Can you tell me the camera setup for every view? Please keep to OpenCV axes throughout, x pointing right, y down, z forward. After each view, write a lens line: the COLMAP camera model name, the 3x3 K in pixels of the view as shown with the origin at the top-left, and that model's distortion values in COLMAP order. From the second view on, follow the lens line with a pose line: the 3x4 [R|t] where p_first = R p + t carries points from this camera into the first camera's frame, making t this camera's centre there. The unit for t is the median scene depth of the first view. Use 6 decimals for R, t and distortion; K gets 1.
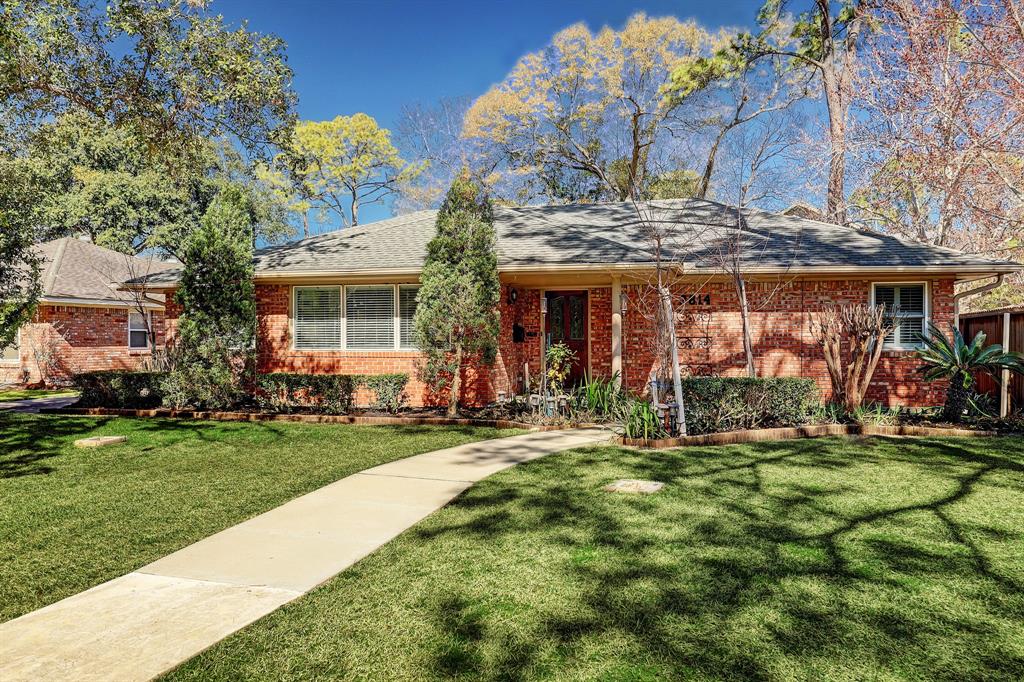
lens RADIAL K [[784.5, 0, 515.5], [0, 784.5, 344.0], [0, 0, 1]] dist [-0.001819, -0.000054]
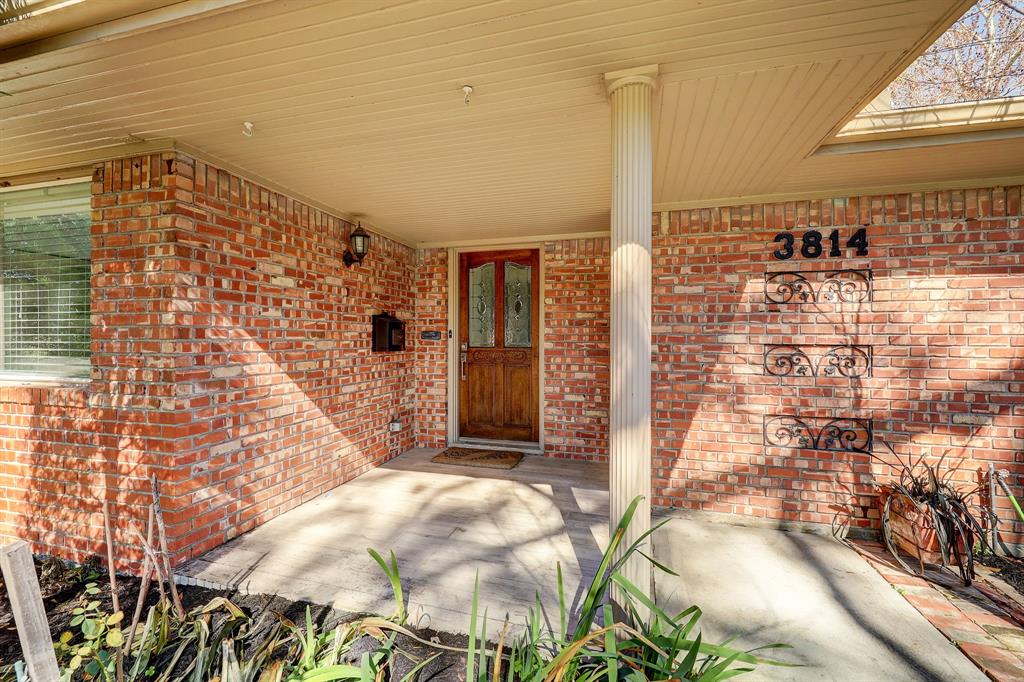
lens RADIAL K [[447.2, 0, 508.5], [0, 447.2, 351.2], [0, 0, 1]] dist [0.001853, 0.000285]
pose [[0.999684, 0.007163, -0.024083, 0.088400], [-0.006597, 0.999702, 0.023501, -0.010131], [0.024244, -0.023335, 0.999434, 0.791591]]
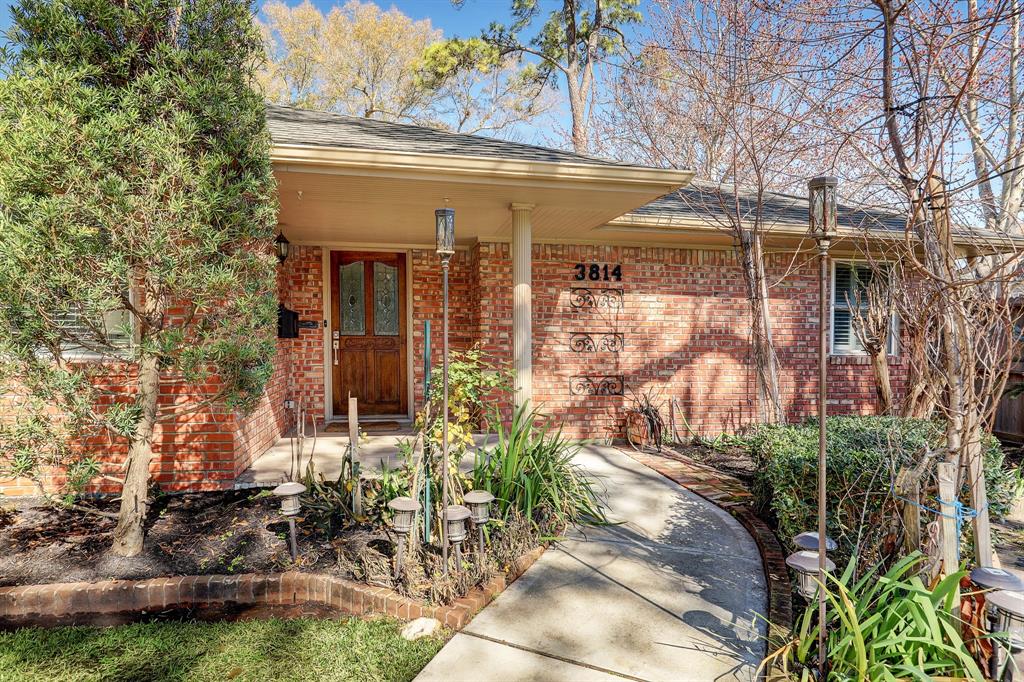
lens RADIAL K [[607.2, 0, 515.2], [0, 607.2, 364.4], [0, 0, 1]] dist [0.001058, 0.002449]
pose [[0.906064, -0.010662, 0.423006, -0.033584], [-0.009656, 0.998901, 0.045861, -0.005573], [-0.423030, -0.045637, 0.904966, 0.597620]]
